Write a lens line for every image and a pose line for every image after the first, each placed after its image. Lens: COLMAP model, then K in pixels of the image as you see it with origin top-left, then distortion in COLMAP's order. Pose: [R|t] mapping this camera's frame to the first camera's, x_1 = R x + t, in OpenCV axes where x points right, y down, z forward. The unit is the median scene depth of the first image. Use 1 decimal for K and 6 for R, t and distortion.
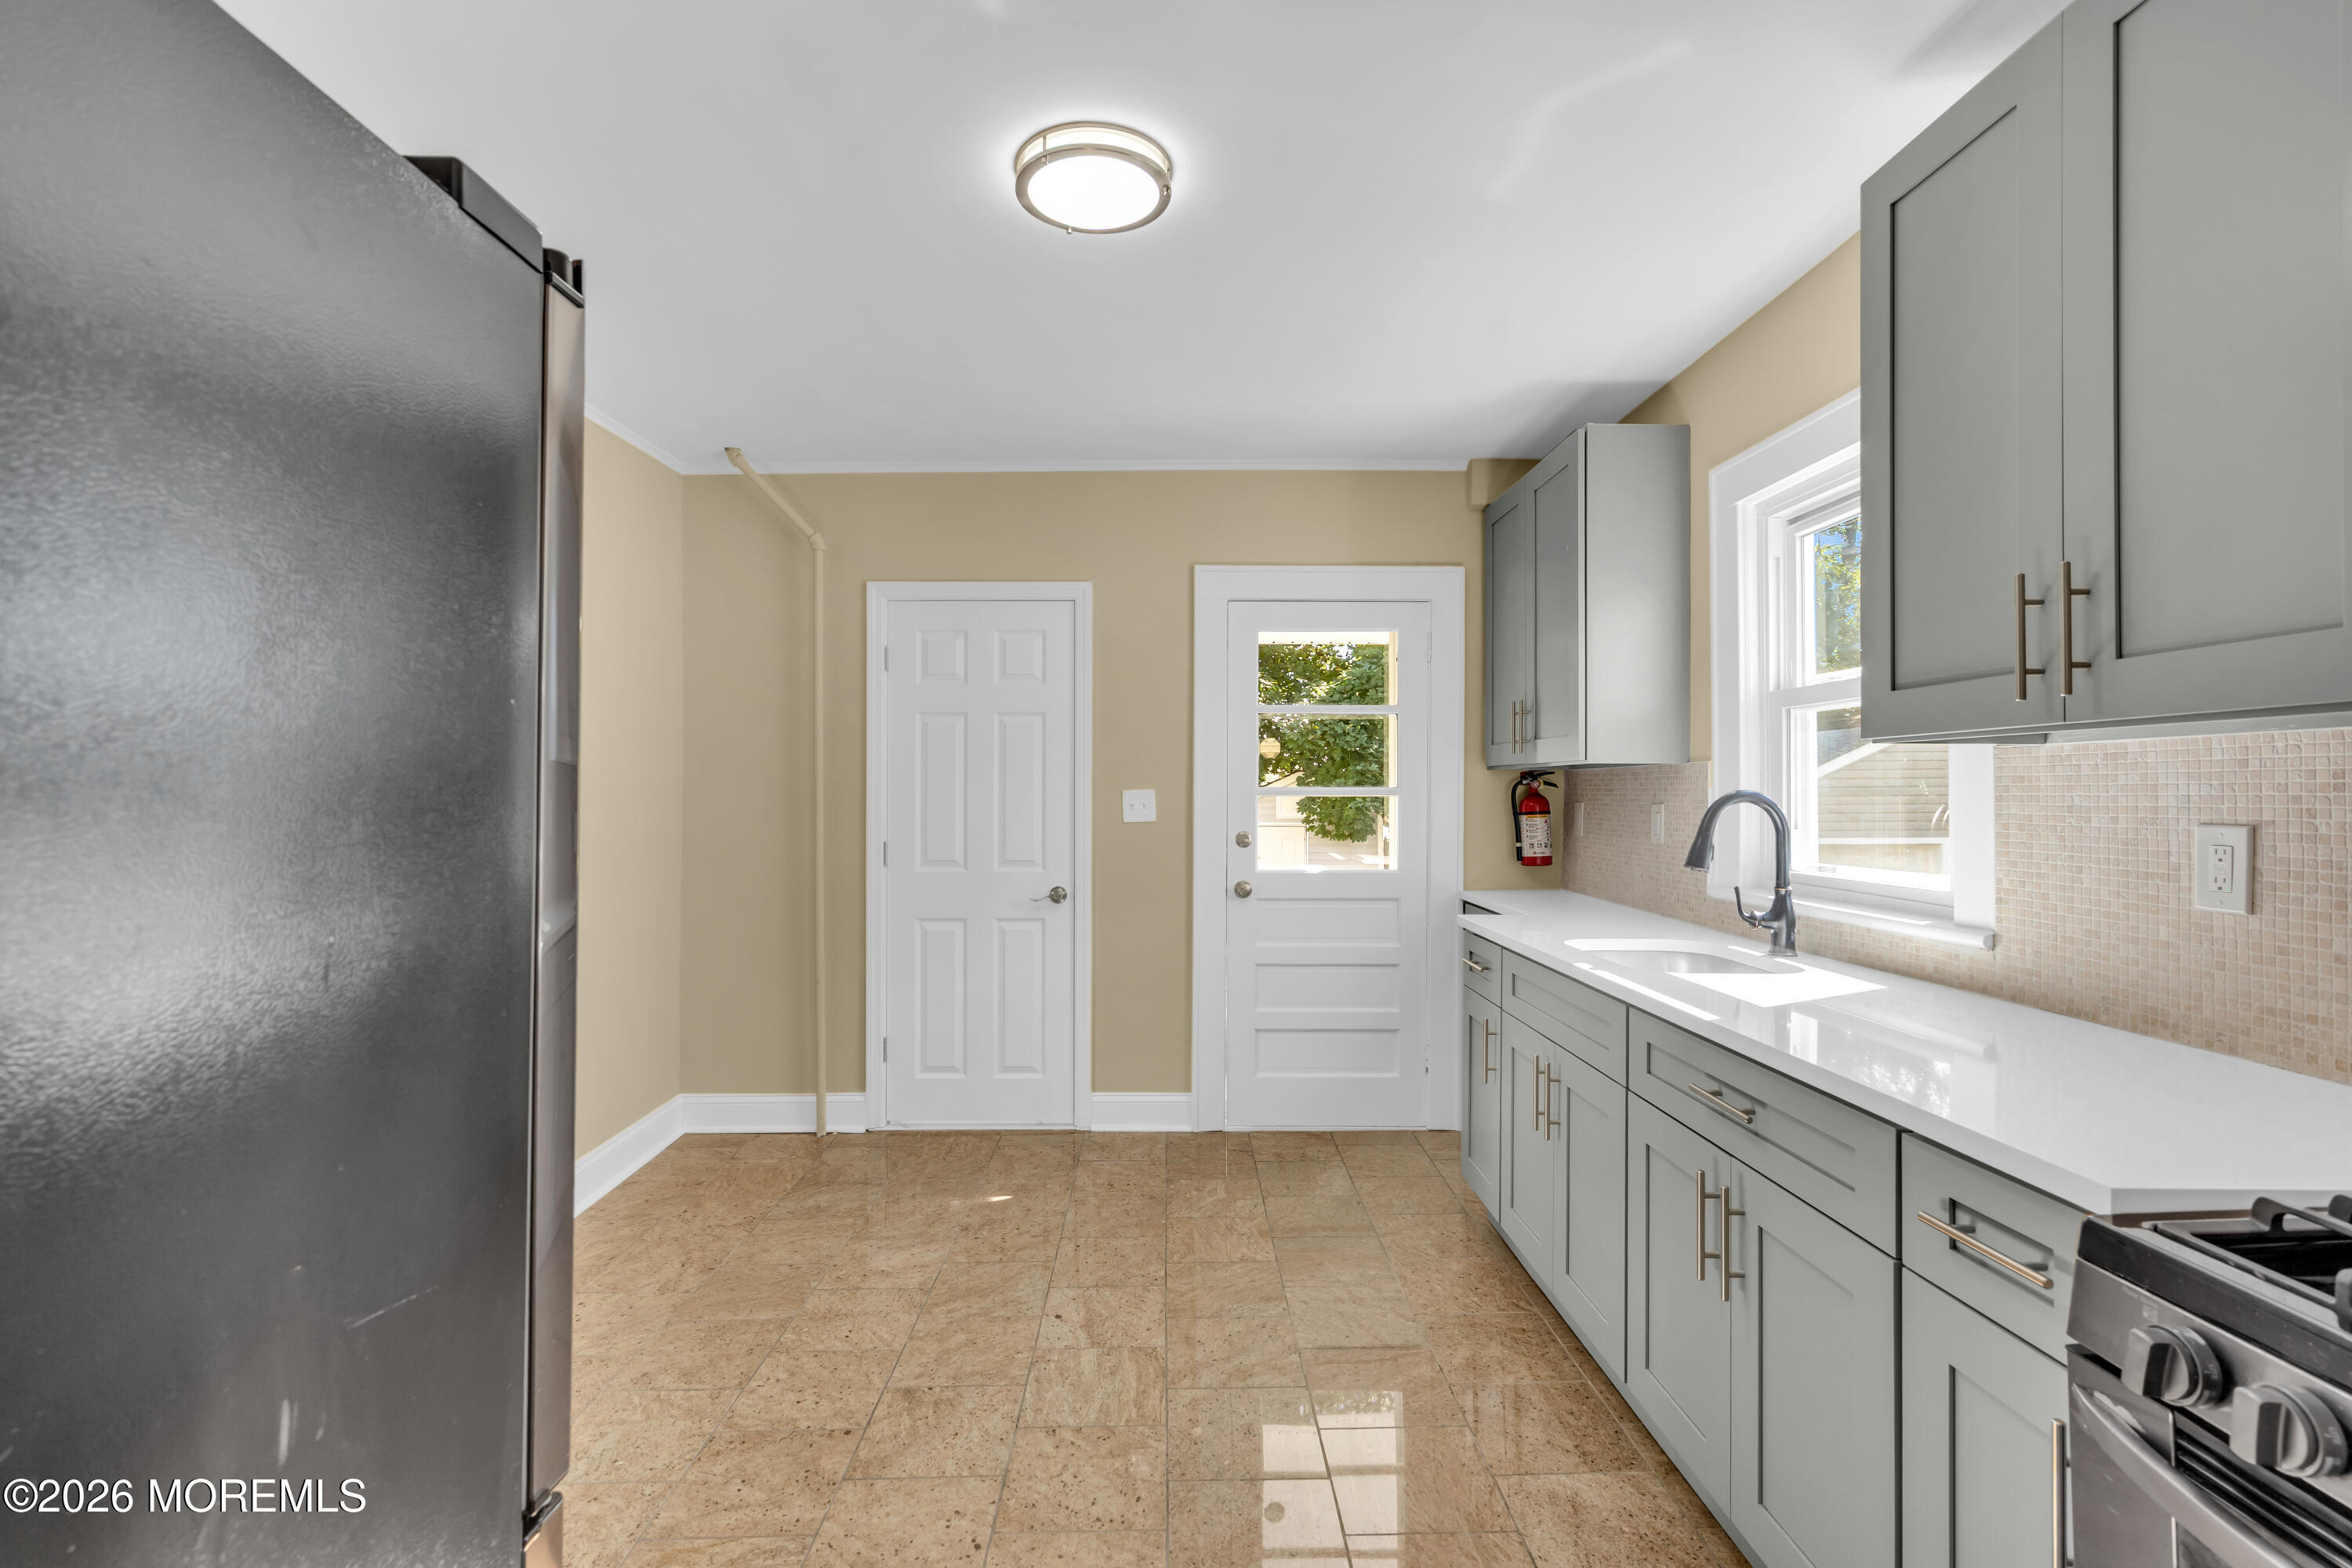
lens RADIAL K [[1060.5, 0, 1193.8], [0, 1060.5, 785.8], [0, 0, 1]] dist [-0.009537, 0.003086]
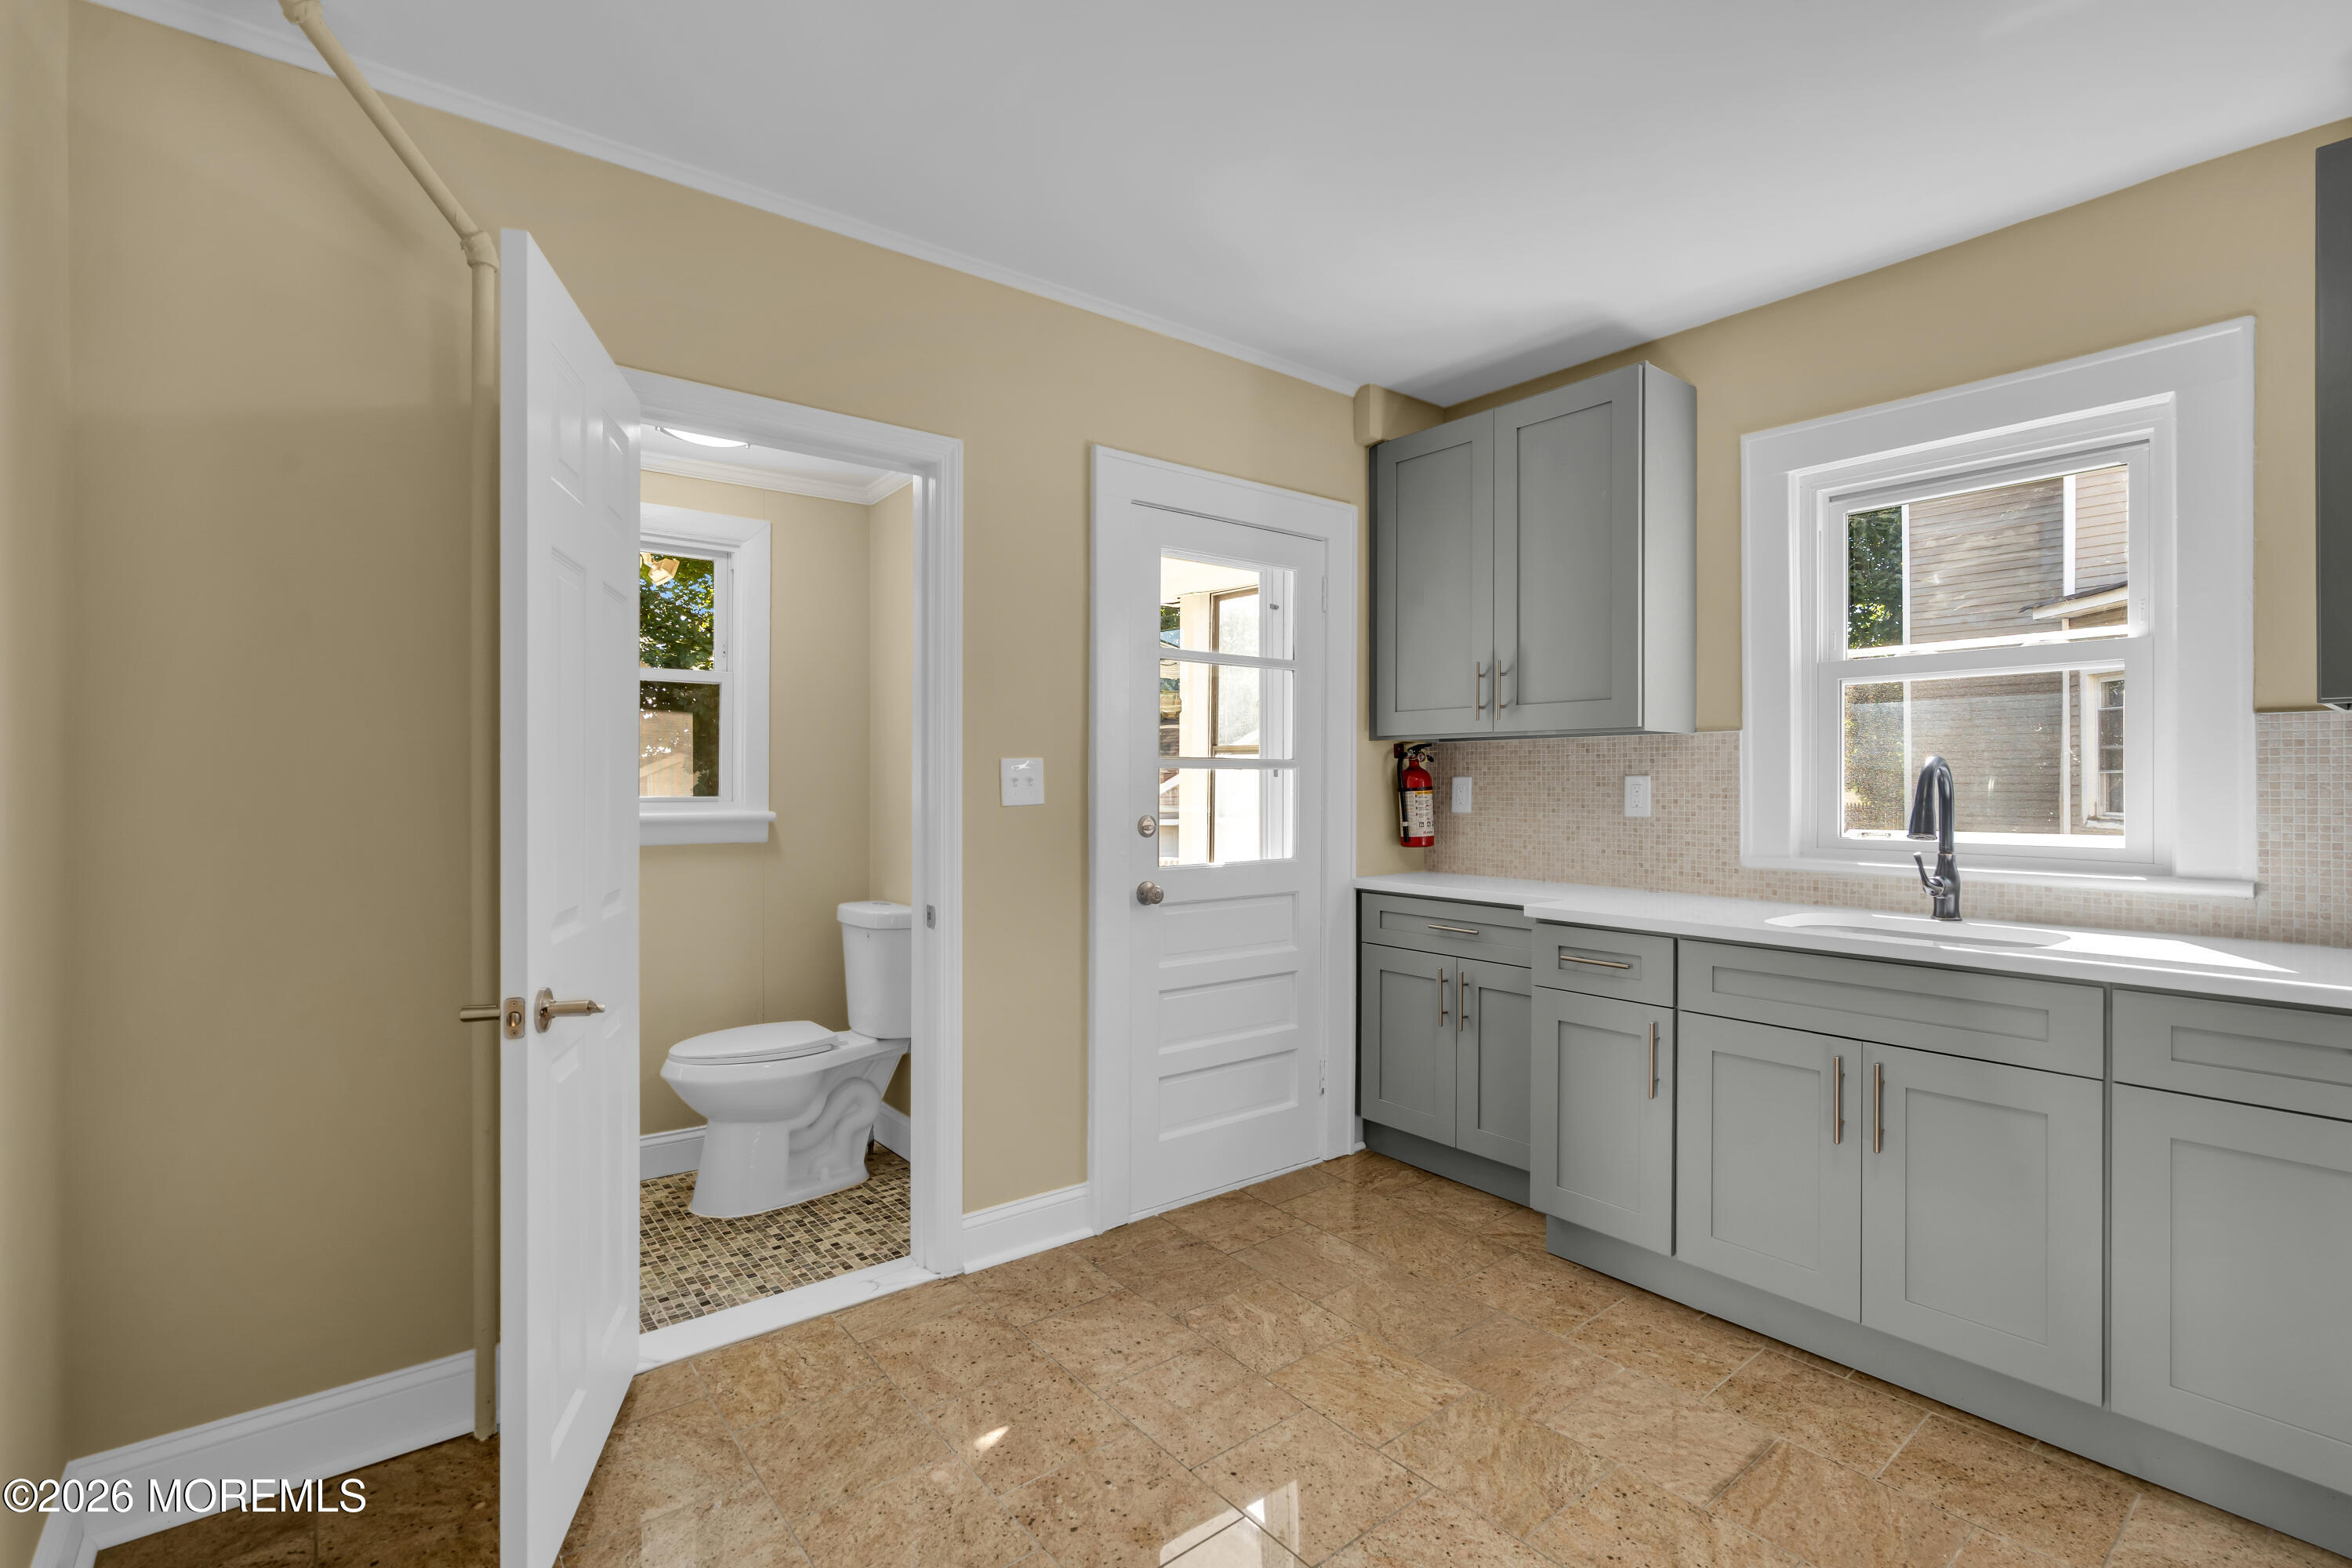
lens RADIAL K [[1060.5, 0, 1185.8], [0, 1060.5, 782.6], [0, 0, 1]] dist [-0.009537, 0.003086]
pose [[0.792102, -0.000382, 0.610389, -0.572289], [-0.003412, 0.999981, 0.005053, 0.023677], [-0.610379, -0.006086, 0.792086, 0.580986]]
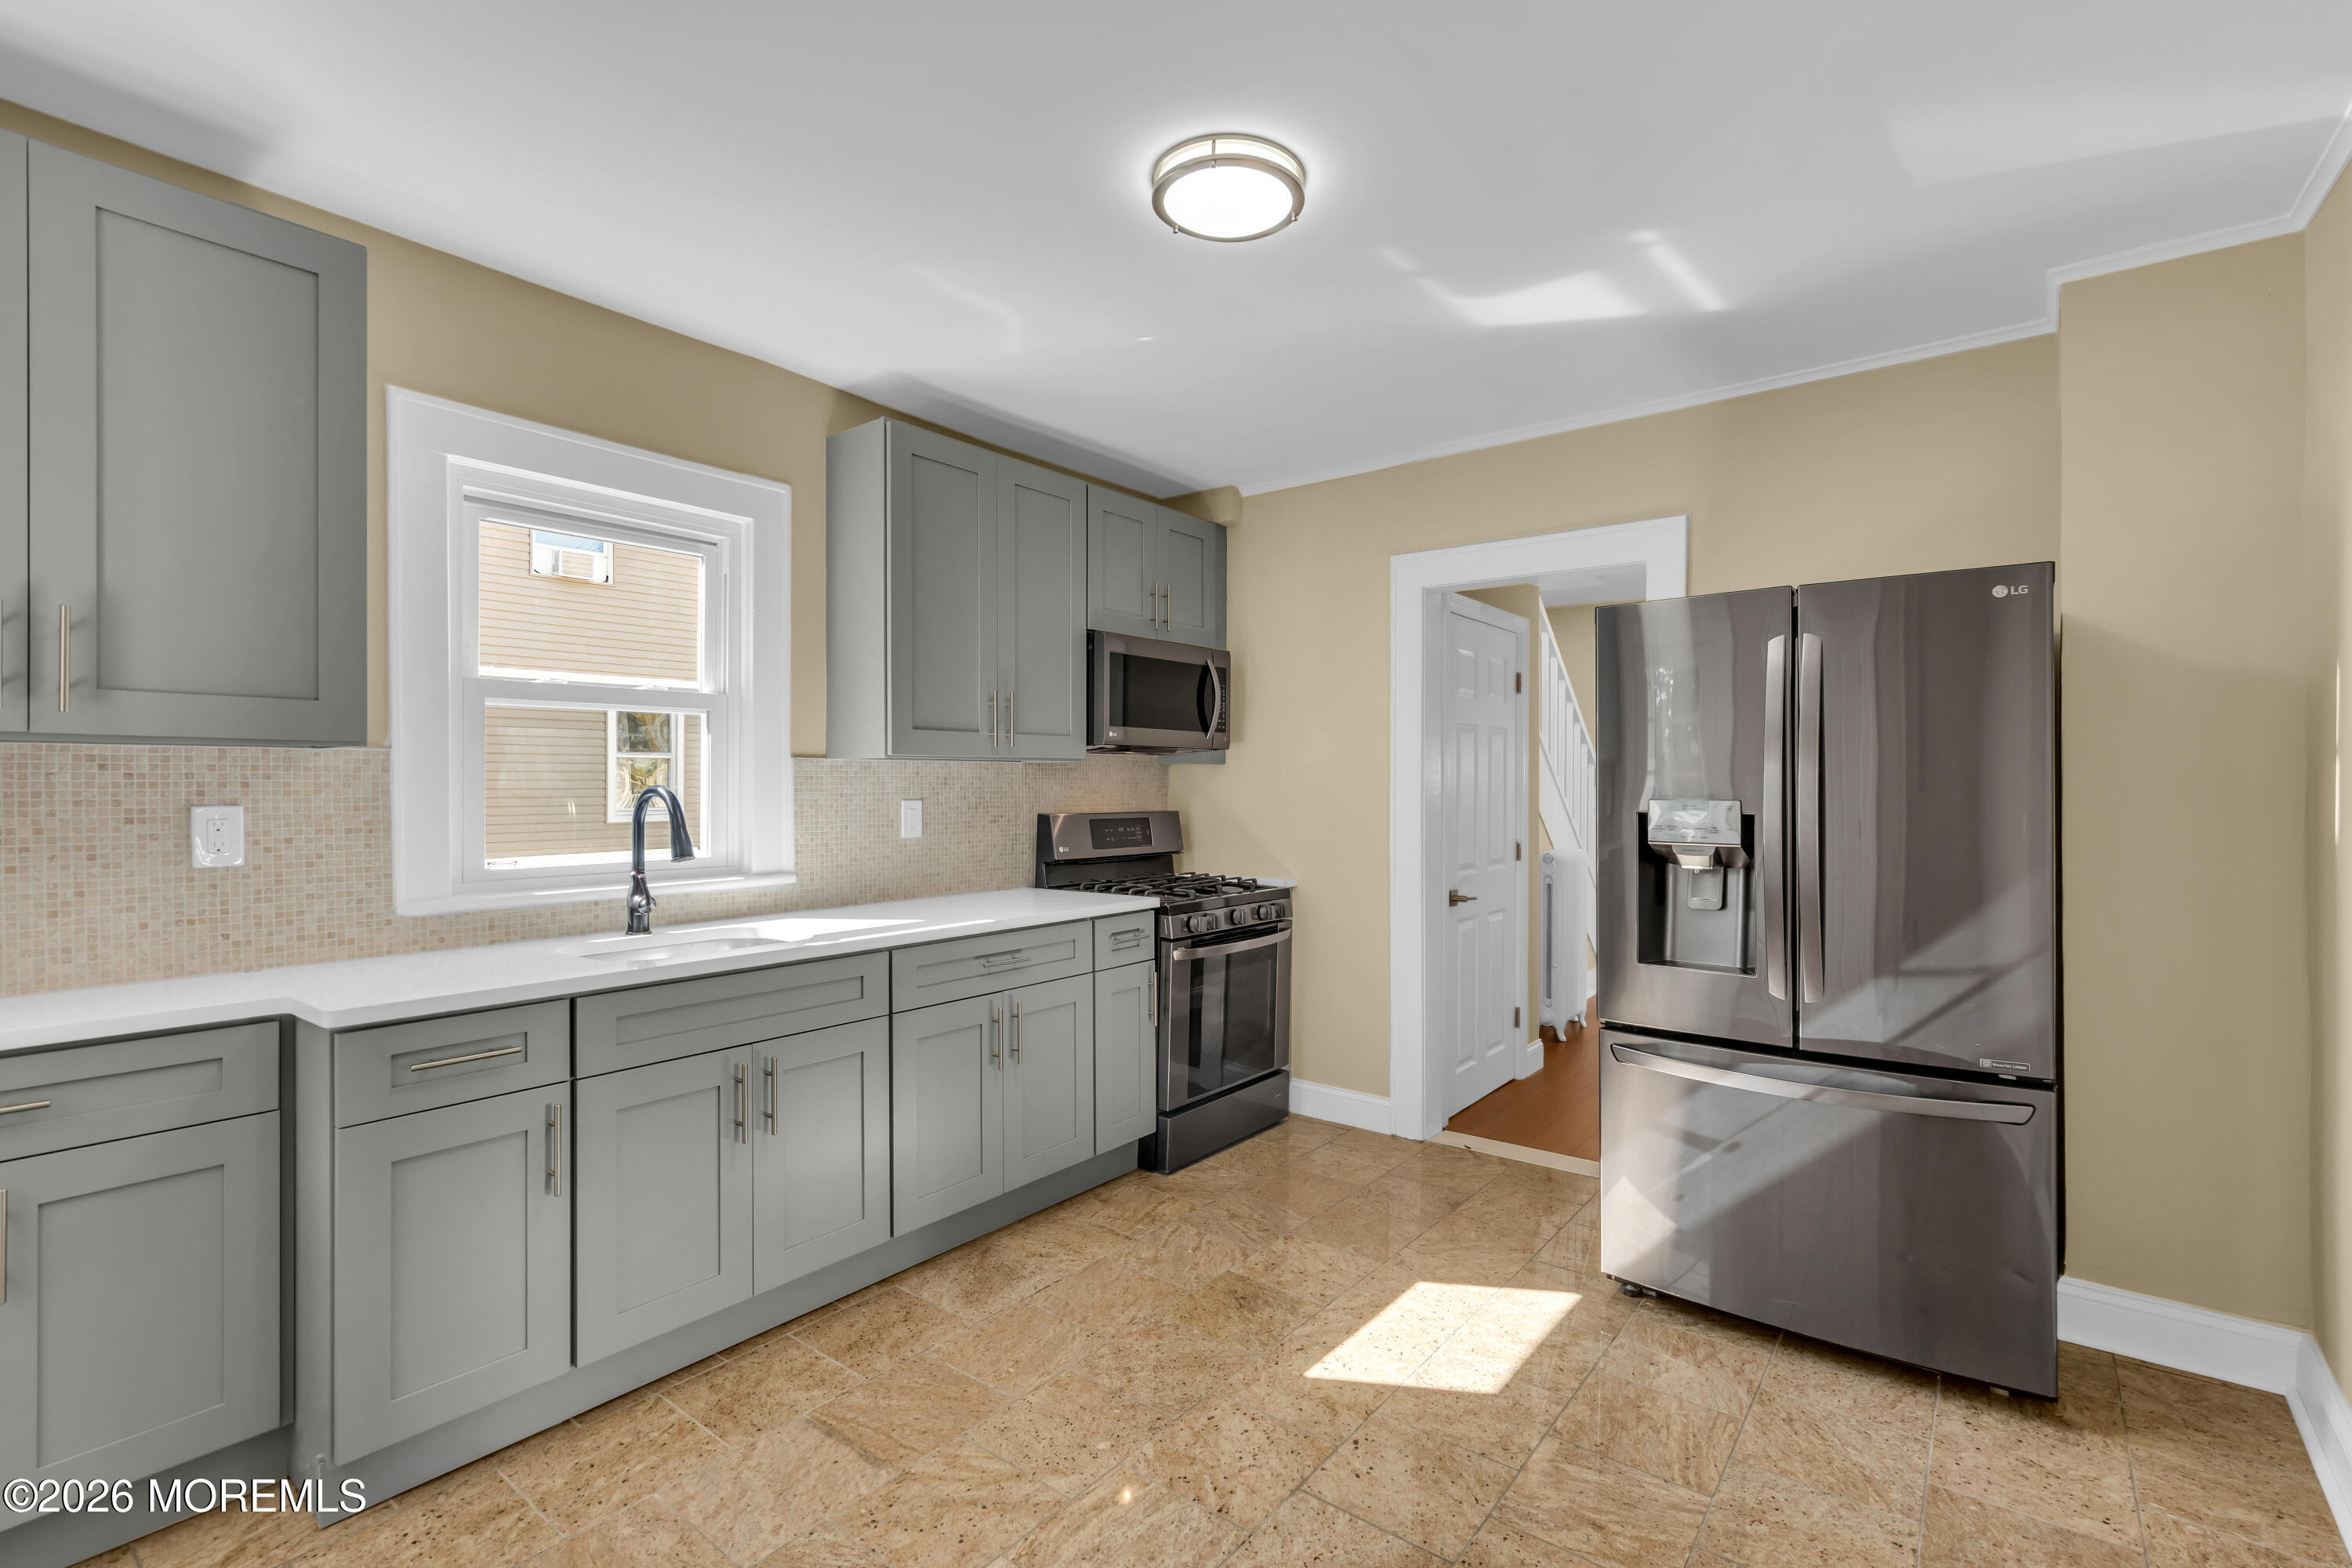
lens RADIAL K [[1060.5, 0, 1178.8], [0, 1060.5, 784.5], [0, 0, 1]] dist [-0.009537, 0.003086]
pose [[-0.771917, -0.003131, 0.635715, -0.526774], [-0.004380, 0.999990, -0.000394, 0.001326], [-0.635708, -0.003089, -0.771923, 1.348447]]
